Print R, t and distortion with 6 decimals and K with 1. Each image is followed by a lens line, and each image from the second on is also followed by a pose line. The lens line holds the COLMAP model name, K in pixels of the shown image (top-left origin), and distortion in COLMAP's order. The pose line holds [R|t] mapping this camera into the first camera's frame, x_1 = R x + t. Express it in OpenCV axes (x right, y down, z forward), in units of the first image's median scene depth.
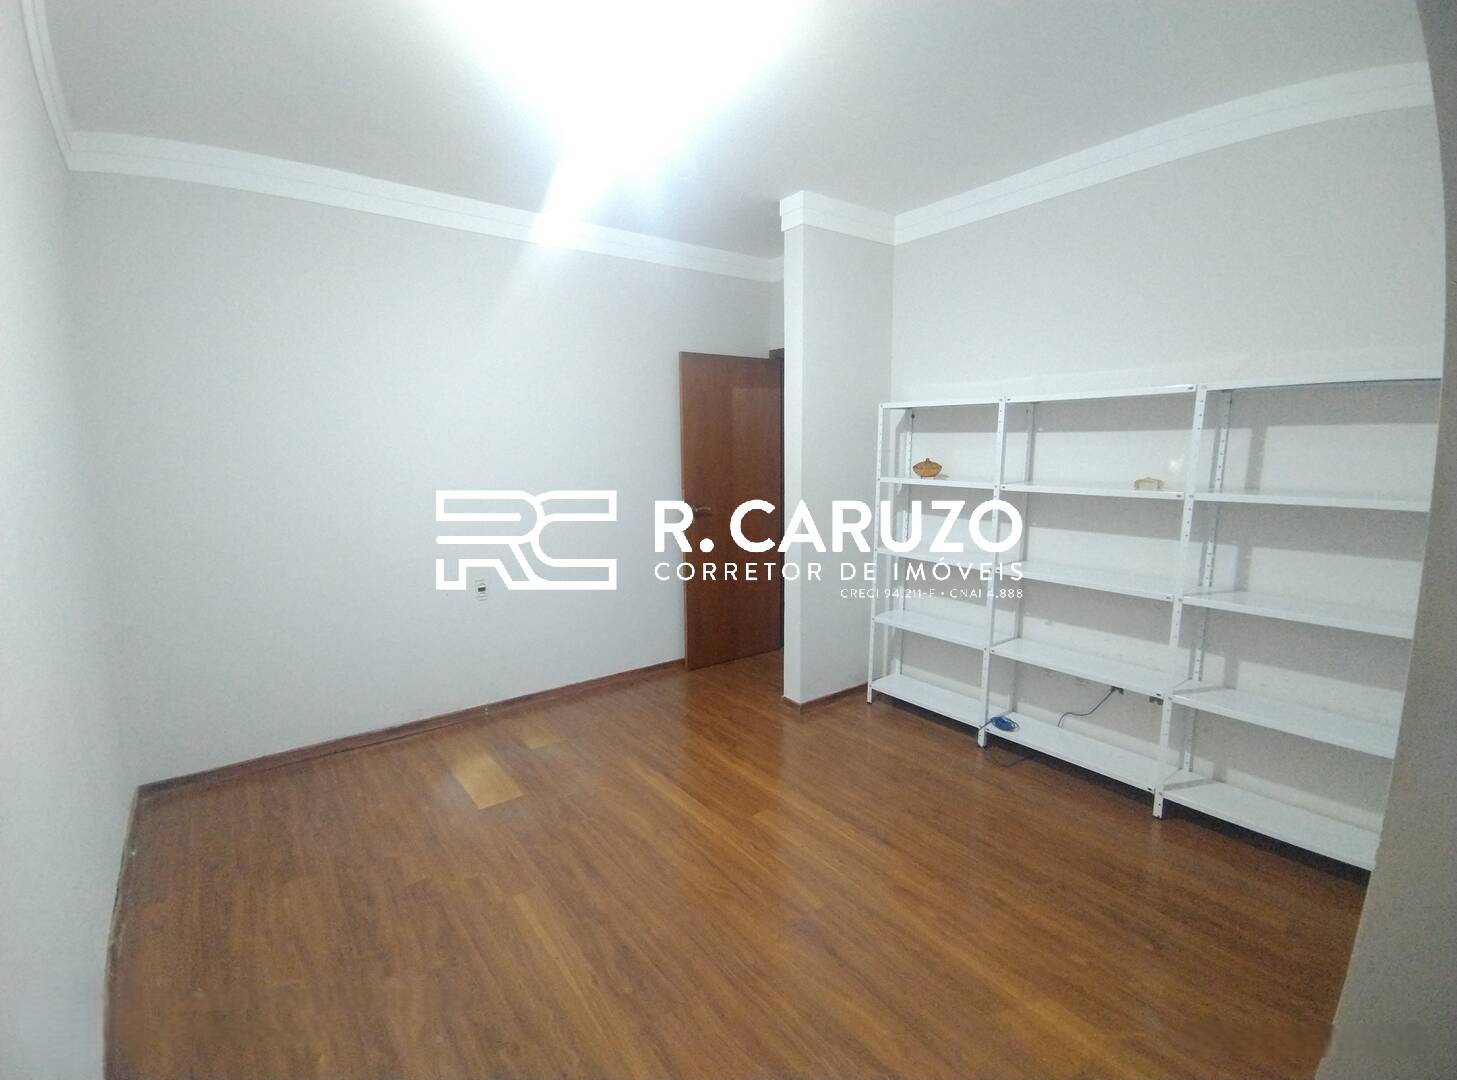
lens RADIAL K [[657.0, 0, 728.5], [0, 657.0, 540.0], [0, 0, 1]] dist [-0.025706, -0.000462]
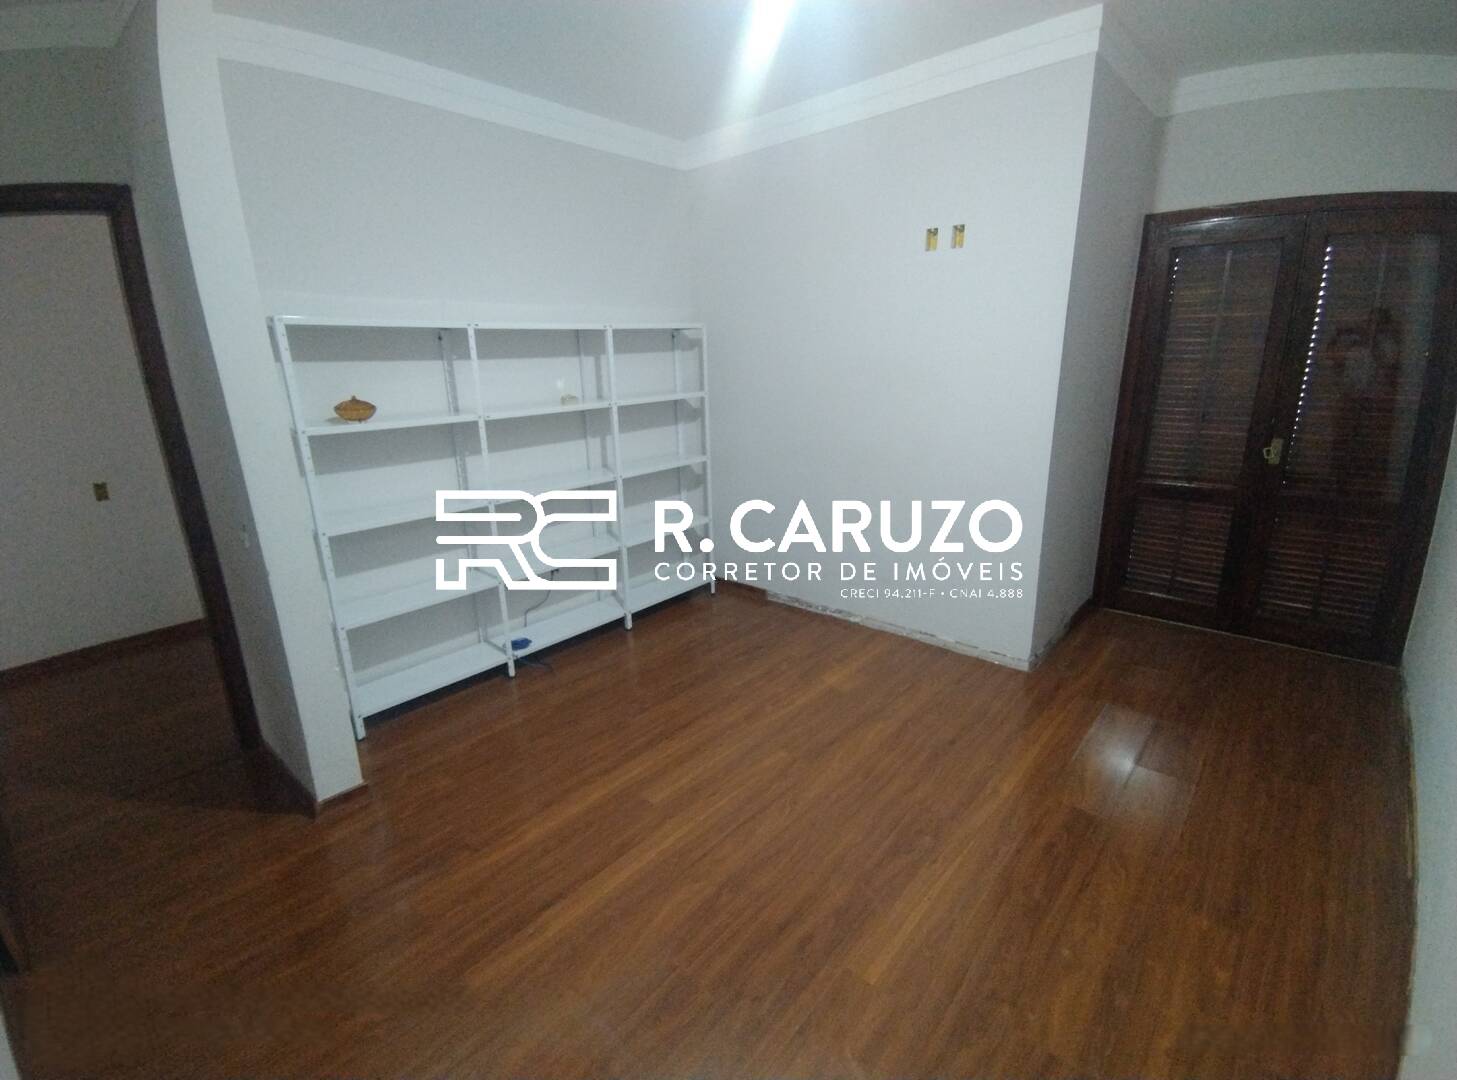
lens RADIAL K [[657.0, 0, 728.5], [0, 657.0, 540.0], [0, 0, 1]] dist [-0.025706, -0.000462]
pose [[-0.205094, -0.250022, 0.946269, -0.634558], [0.173456, 0.942232, 0.286550, -0.125038], [-0.963250, 0.222905, -0.149878, 0.842644]]
